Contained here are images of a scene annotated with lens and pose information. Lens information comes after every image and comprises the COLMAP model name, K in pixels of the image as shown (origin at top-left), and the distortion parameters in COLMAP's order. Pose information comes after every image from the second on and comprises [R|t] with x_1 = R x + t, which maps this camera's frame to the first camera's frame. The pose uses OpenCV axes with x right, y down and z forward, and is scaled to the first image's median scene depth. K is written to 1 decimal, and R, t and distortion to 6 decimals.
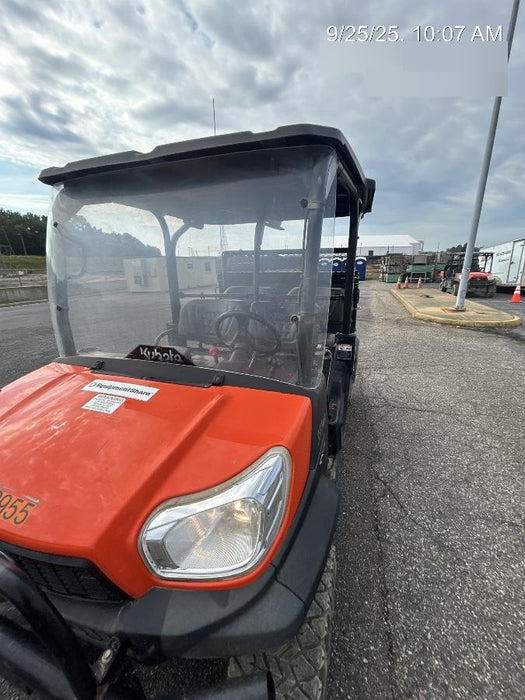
lens RADIAL K [[281.3, 0, 264.0], [0, 281.3, 349.1], [0, 0, 1]] dist [-0.001020, 0.000127]
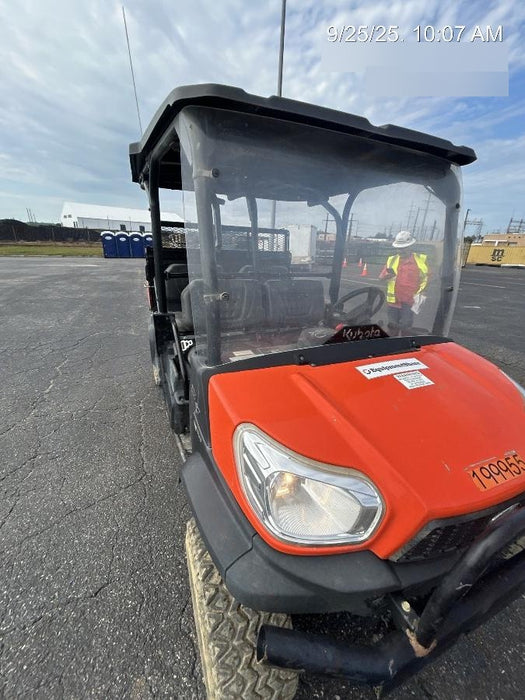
lens RADIAL K [[281.3, 0, 264.1], [0, 281.3, 348.8], [0, 0, 1]] dist [-0.001020, 0.000127]
pose [[0.744326, -0.190624, 0.640032, -1.281384], [0.142552, 0.981659, 0.126591, -0.103758], [-0.652425, -0.002987, 0.757848, 0.447333]]
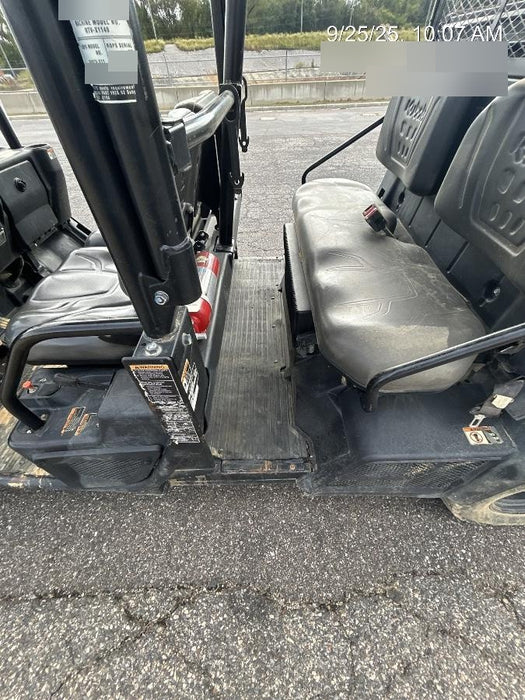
lens RADIAL K [[281.3, 0, 263.0], [0, 281.3, 348.5], [0, 0, 1]] dist [-0.001020, 0.000127]
pose [[0.323887, 0.681625, -0.656113, 0.801647], [-0.244153, 0.730224, 0.638093, -0.349960], [0.914049, -0.046478, 0.402931, 1.636989]]
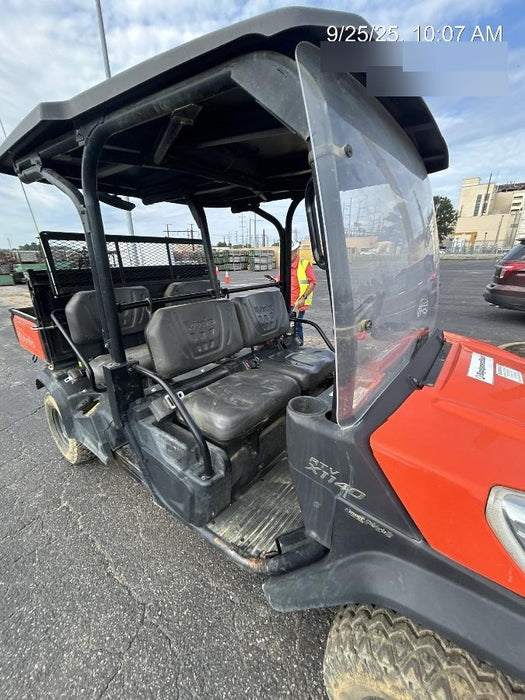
lens RADIAL K [[281.3, 0, 264.2], [0, 281.3, 349.3], [0, 0, 1]] dist [-0.001020, 0.000127]
pose [[0.327918, -0.288762, 0.899492, -1.424894], [0.284500, 0.938123, 0.197447, -0.291664], [-0.900849, 0.191159, 0.389780, 1.104225]]
